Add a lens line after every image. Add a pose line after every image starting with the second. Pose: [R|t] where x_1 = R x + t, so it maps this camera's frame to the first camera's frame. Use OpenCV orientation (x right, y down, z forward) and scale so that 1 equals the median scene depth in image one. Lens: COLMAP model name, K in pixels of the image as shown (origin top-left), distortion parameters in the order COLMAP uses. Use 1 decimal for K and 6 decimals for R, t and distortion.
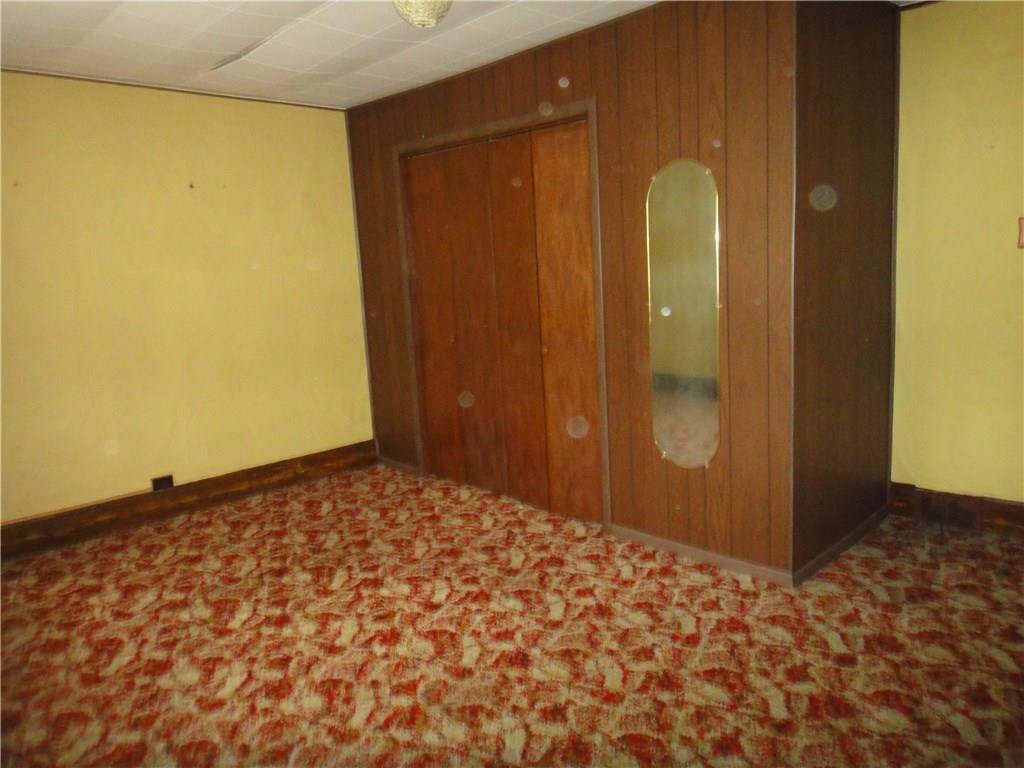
lens RADIAL K [[758.3, 0, 511.7], [0, 758.3, 387.1], [0, 0, 1]] dist [-0.003931, -0.002683]
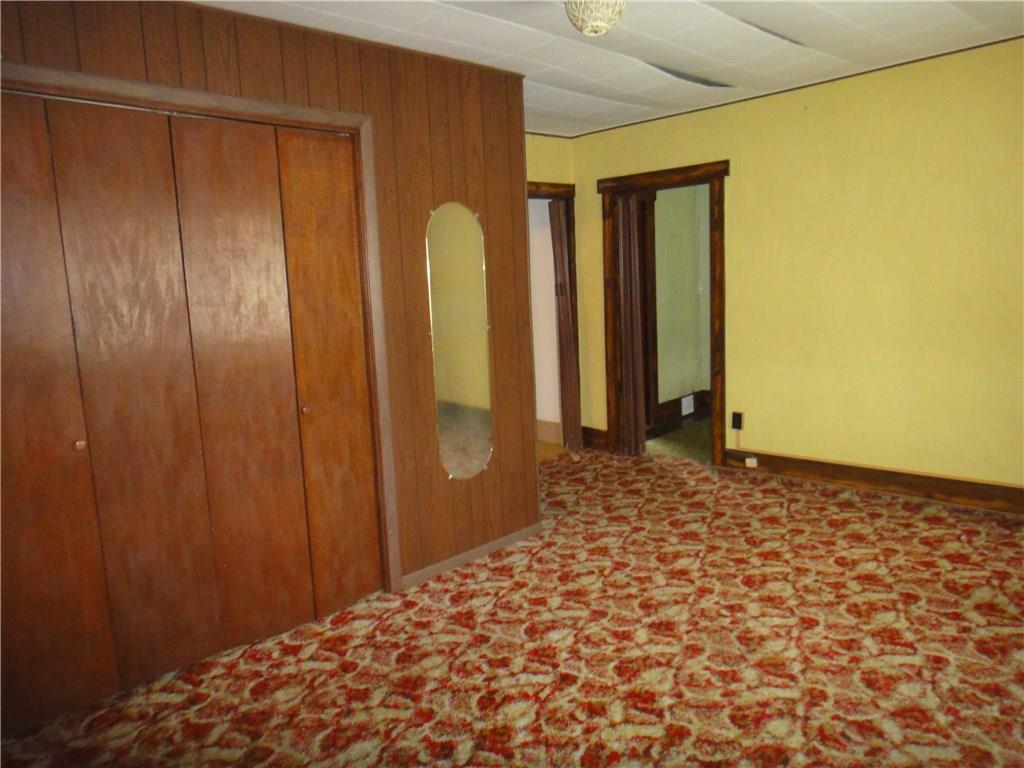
lens RADIAL K [[758.3, 0, 511.7], [0, 758.3, 387.1], [0, 0, 1]] dist [-0.003931, -0.002683]
pose [[-0.074059, -0.077819, 0.994213, -0.967806], [0.220279, 0.971049, 0.092414, -0.123934], [-0.972621, 0.225848, -0.054773, 1.094319]]
